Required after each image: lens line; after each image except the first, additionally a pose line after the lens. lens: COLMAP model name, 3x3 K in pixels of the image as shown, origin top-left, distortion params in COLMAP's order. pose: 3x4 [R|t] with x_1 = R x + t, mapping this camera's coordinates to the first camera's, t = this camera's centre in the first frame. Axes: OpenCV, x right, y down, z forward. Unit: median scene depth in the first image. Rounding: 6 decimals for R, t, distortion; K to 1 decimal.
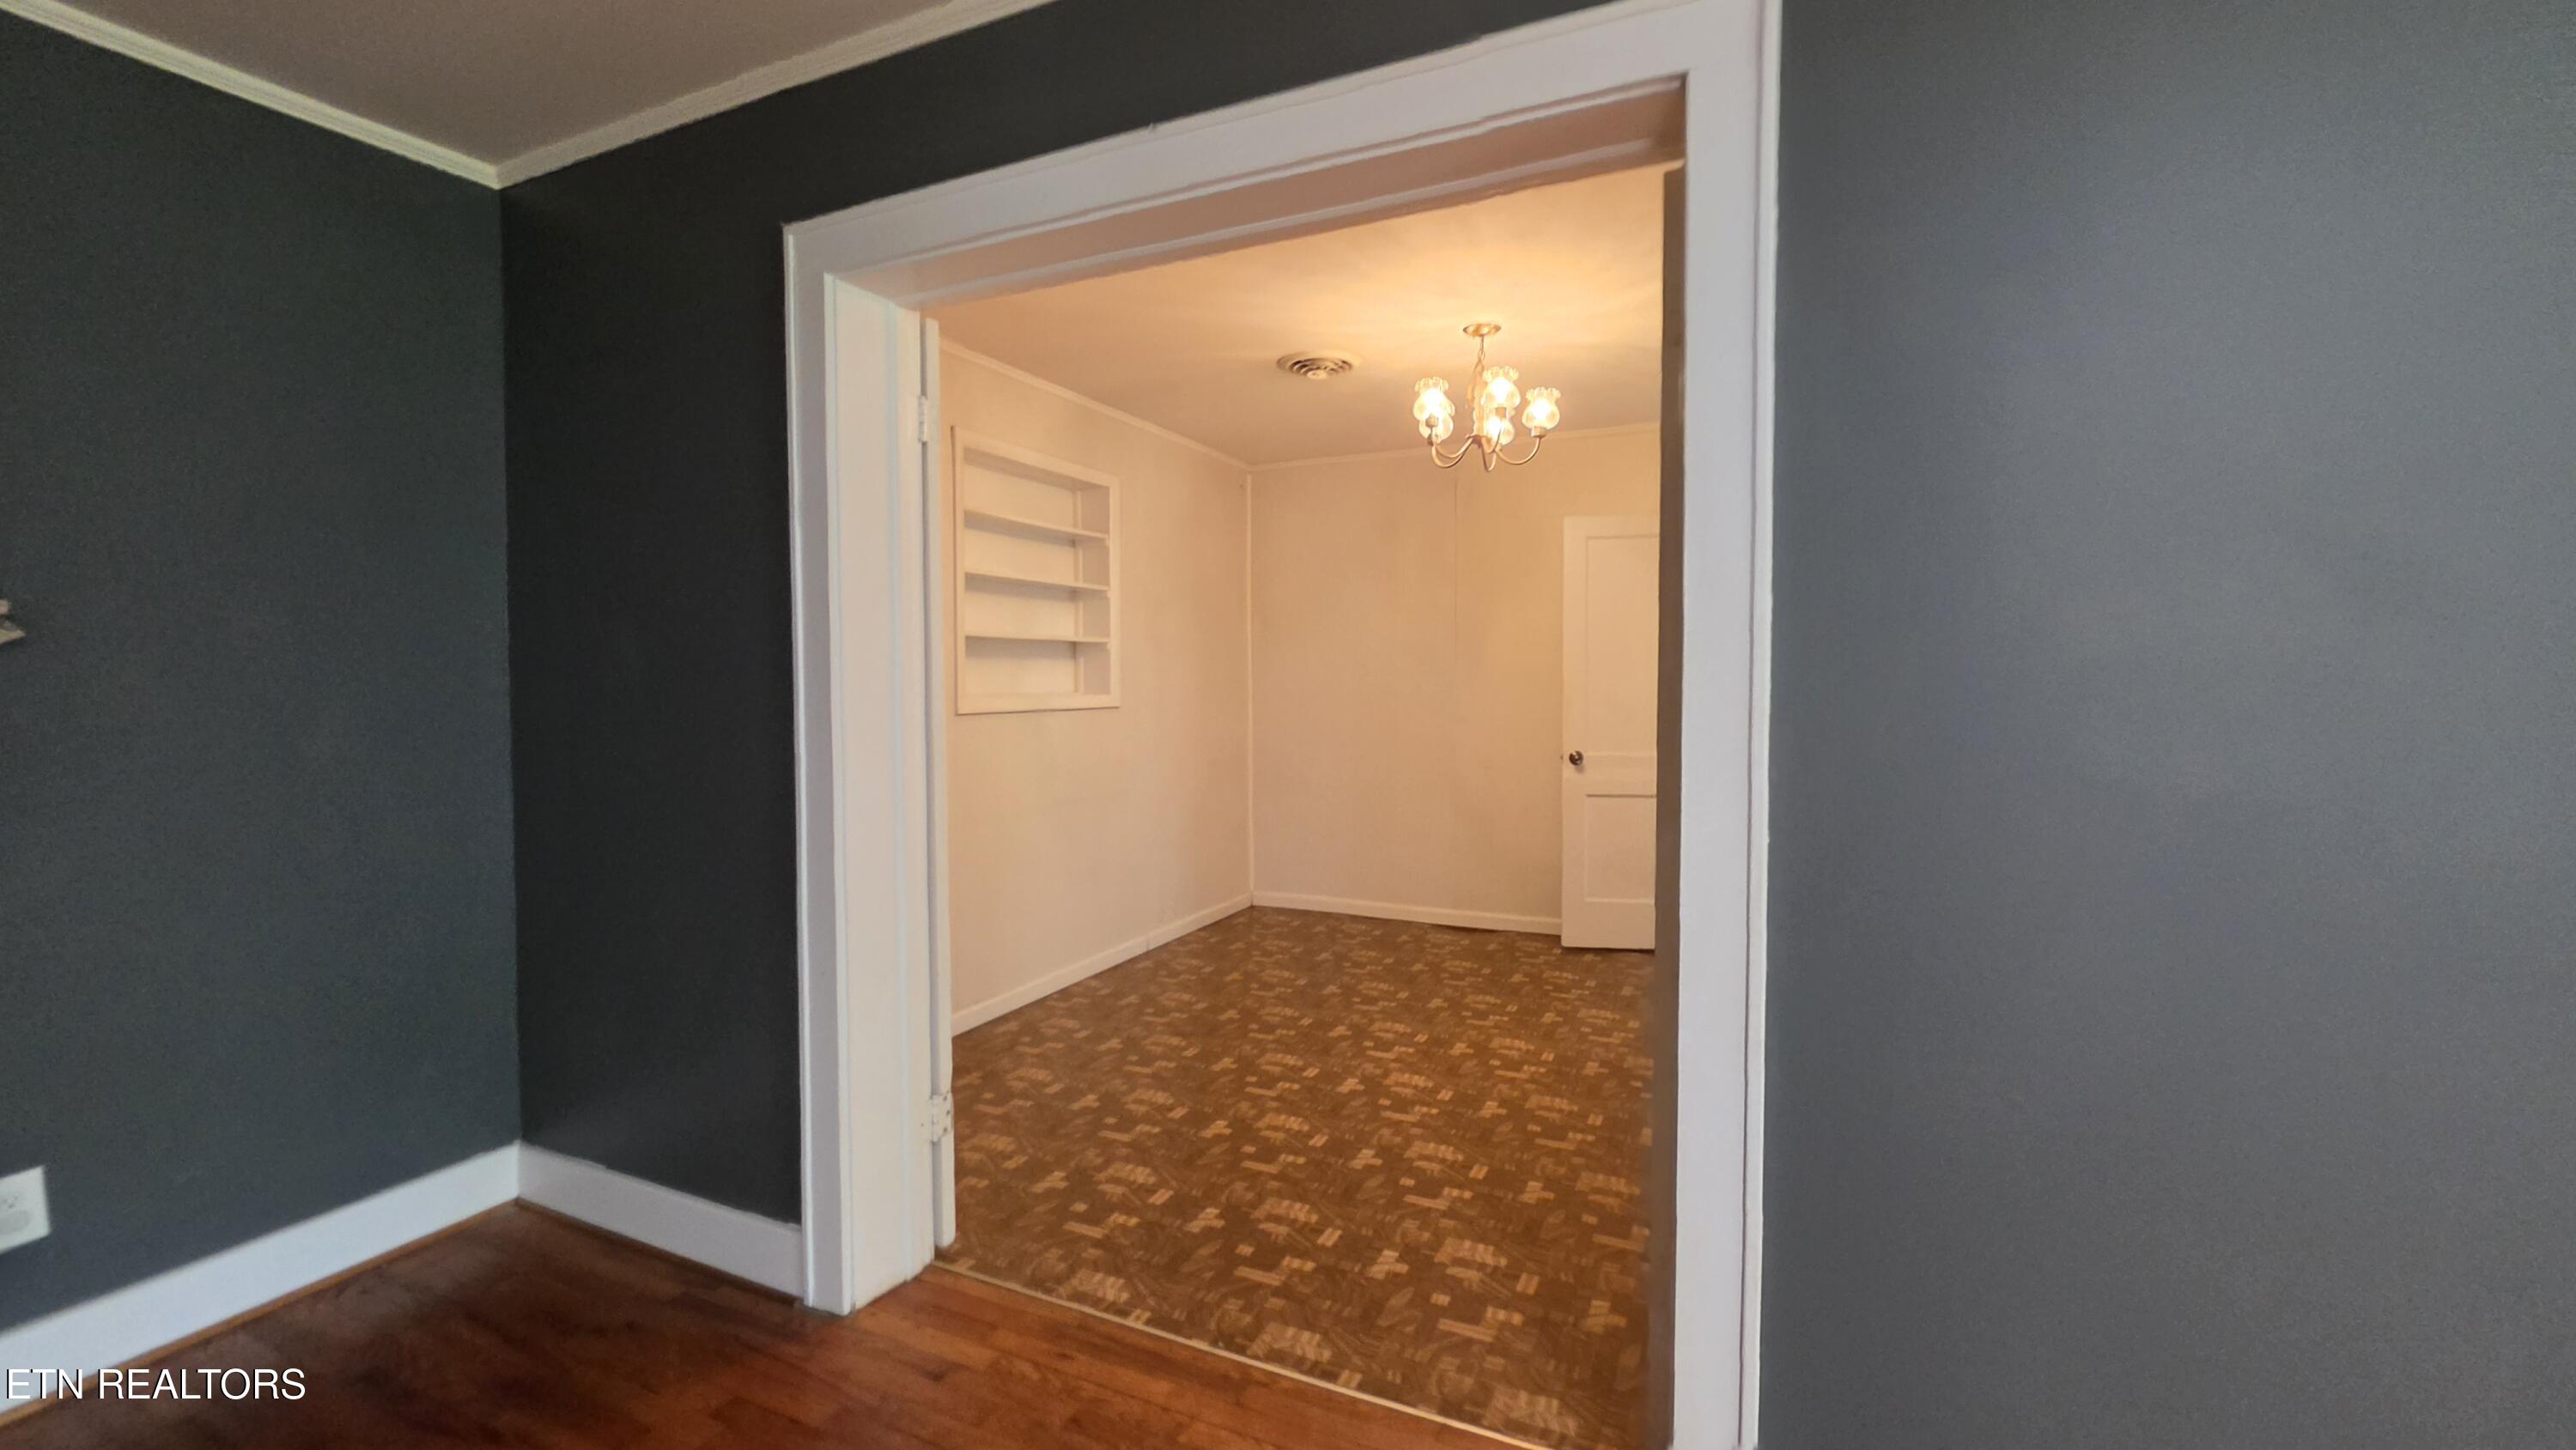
lens RADIAL K [[1078.1, 0, 1292.3], [0, 1078.1, 712.2], [0, 0, 1]] dist [0.012118, 0.000173]
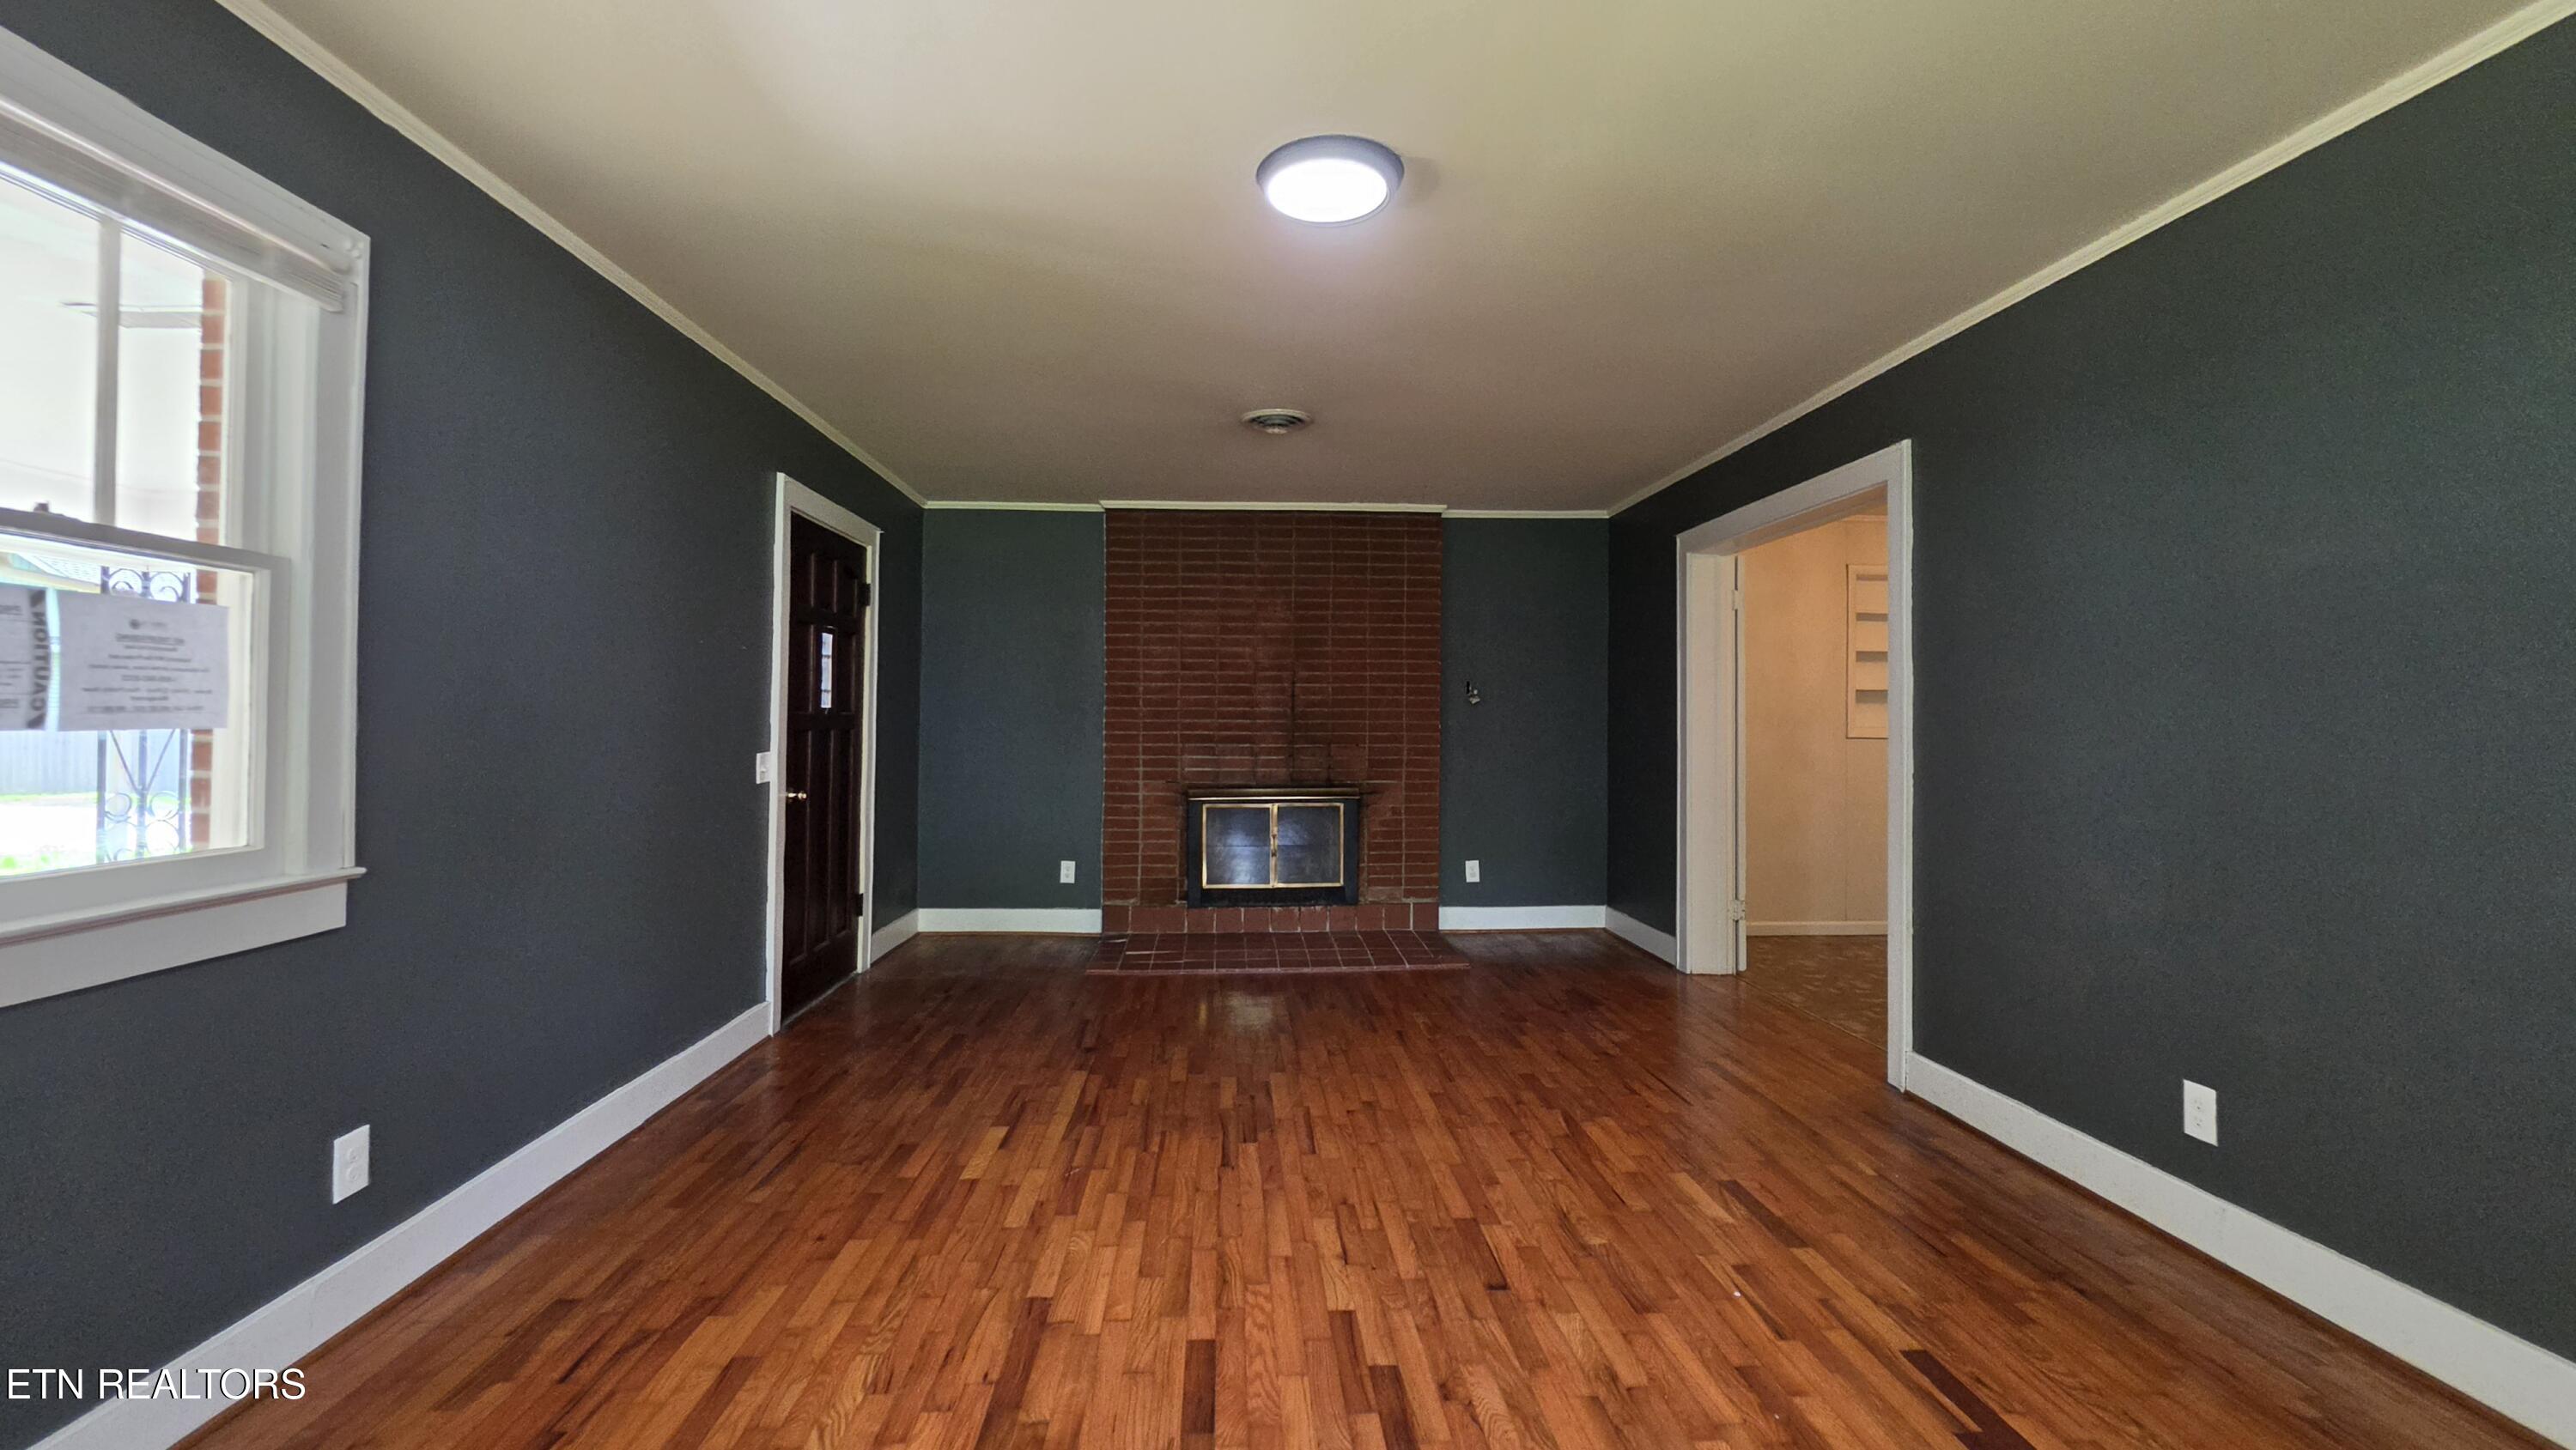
lens RADIAL K [[1014.3, 0, 1290.3], [0, 1014.3, 699.0], [0, 0, 1]] dist [-0.001739, -0.000122]
pose [[0.494723, -0.007482, -0.869019, 0.678531], [-0.039117, 0.998758, -0.030868, 0.027012], [0.868170, 0.049264, 0.493815, -0.557457]]
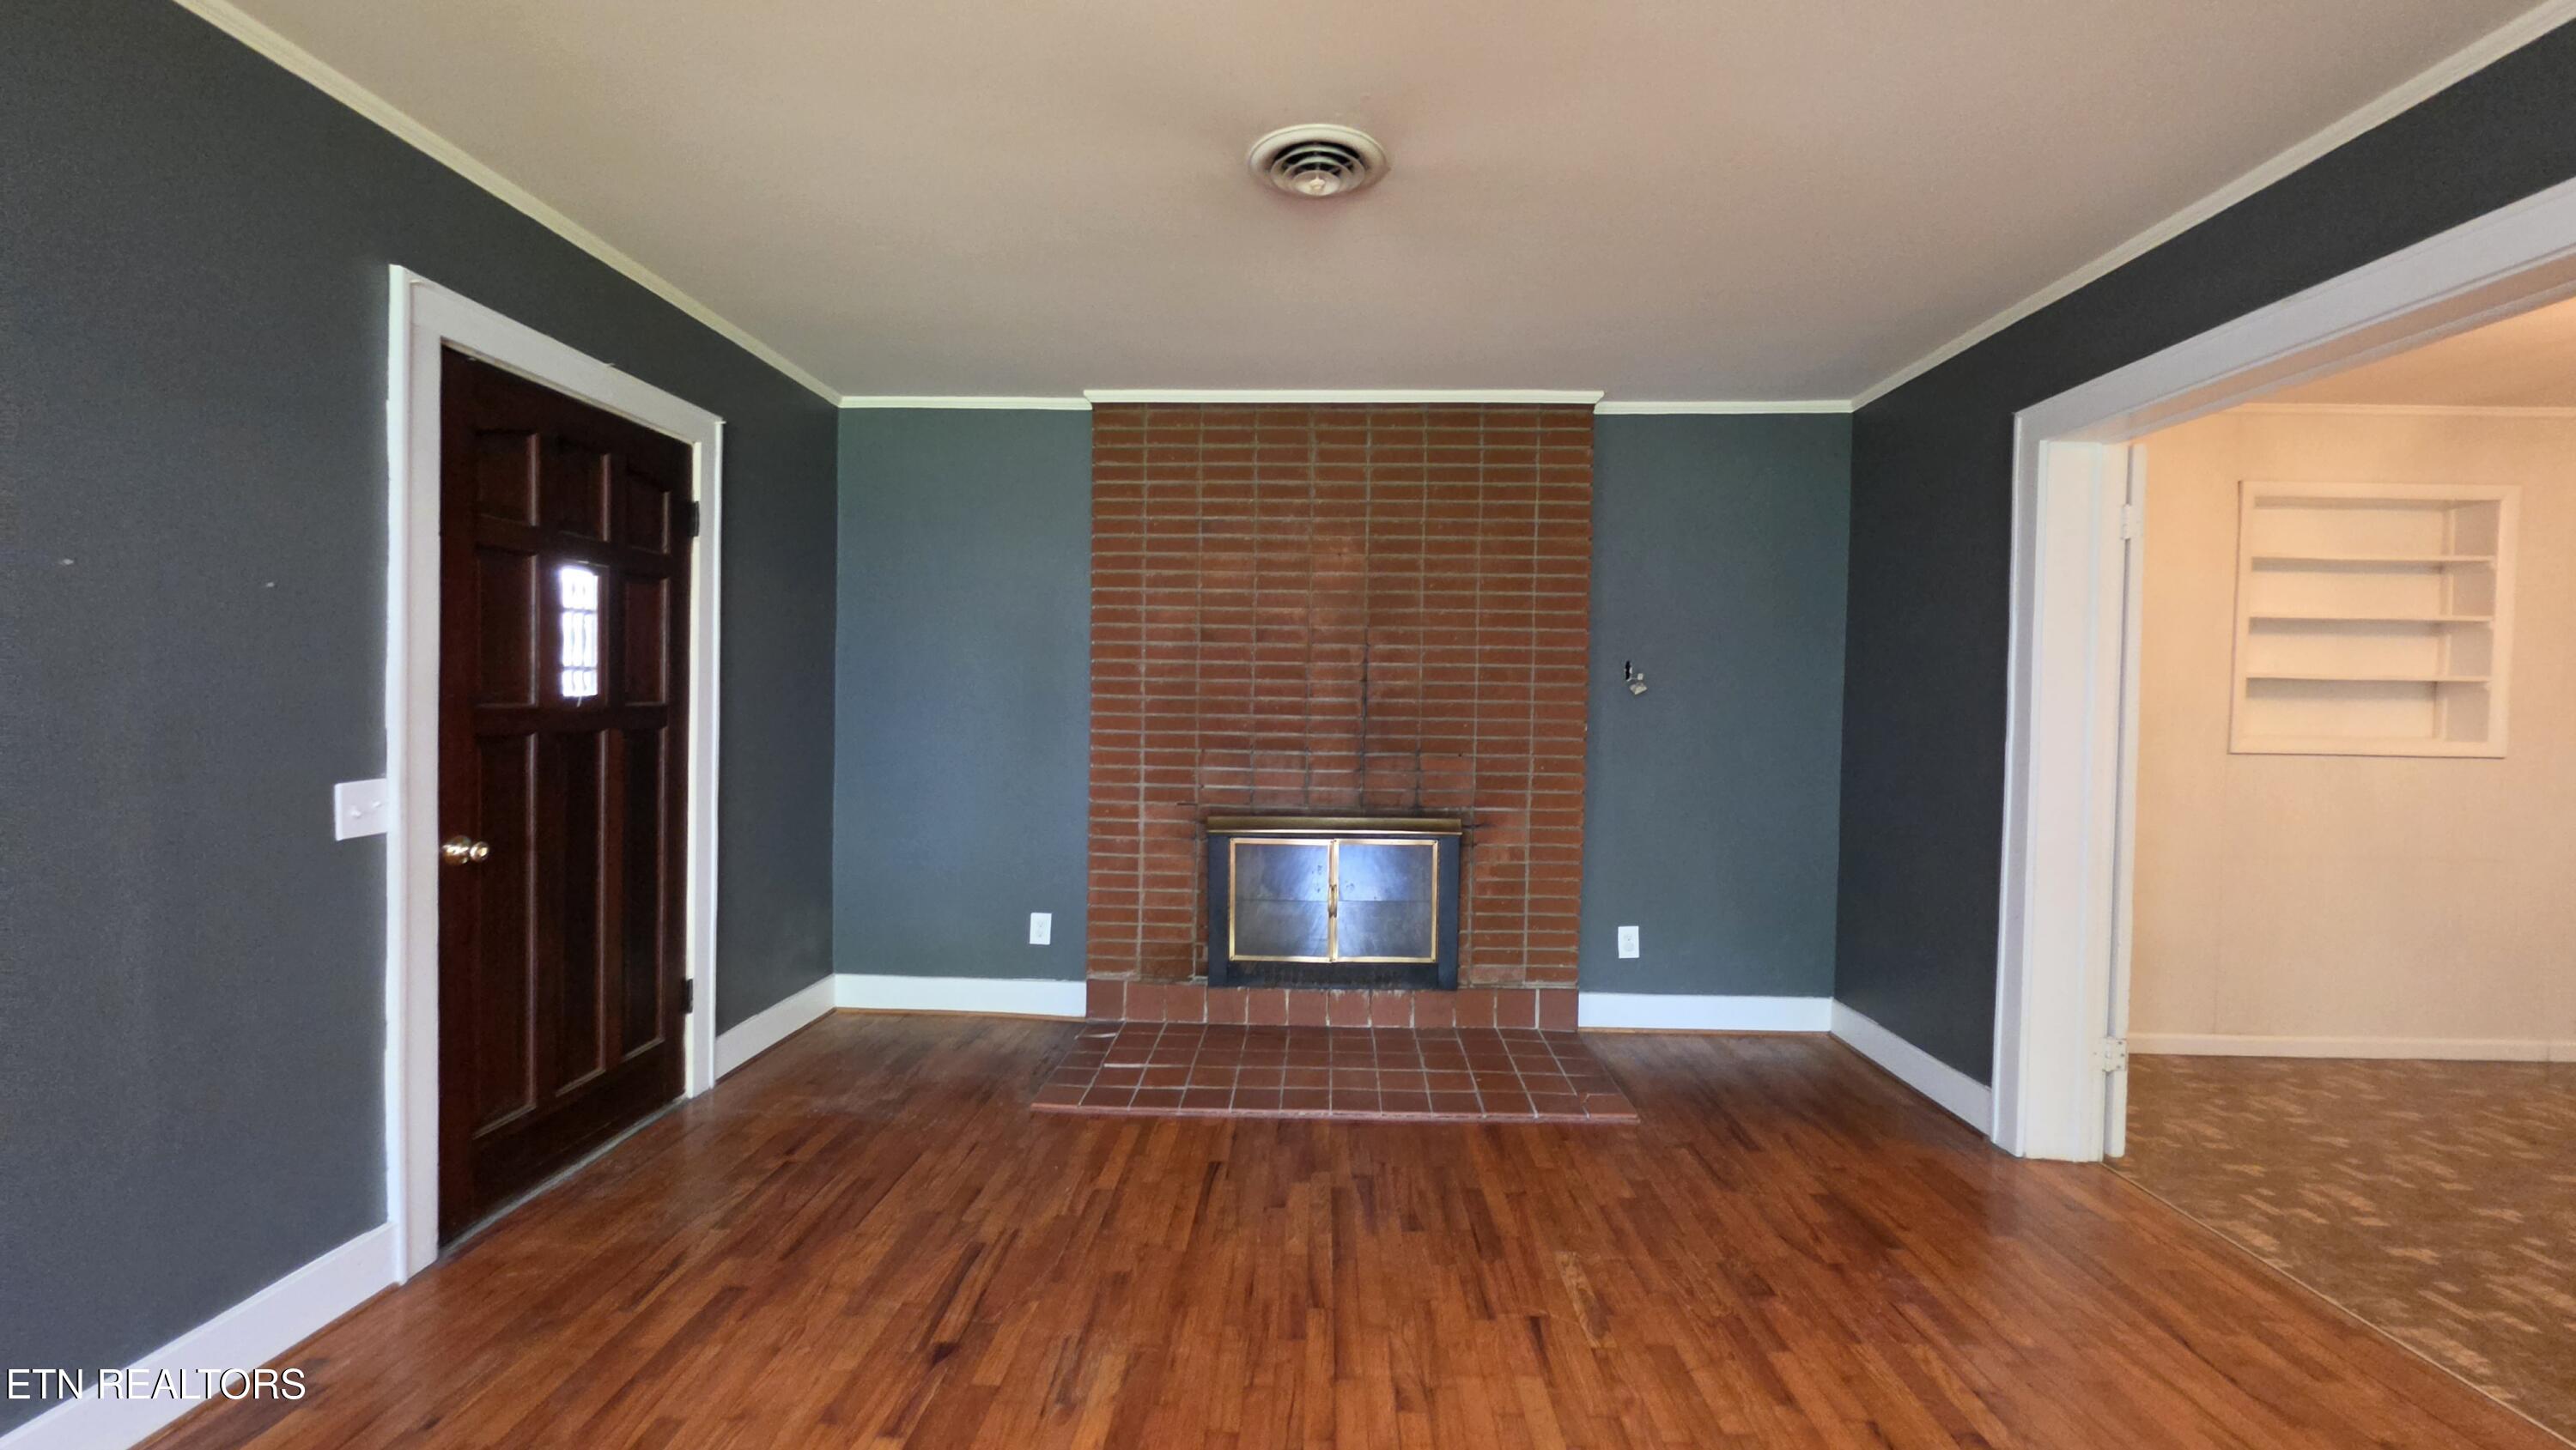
lens RADIAL K [[1029.6, 0, 1300.8], [0, 1029.6, 717.2], [0, 0, 1]] dist [-0.002460, 0.000348]
pose [[0.418934, 0.030941, -0.907489, 0.246342], [-0.050208, 0.998680, 0.010872, 0.002533], [0.906628, 0.041009, 0.419934, -0.277040]]
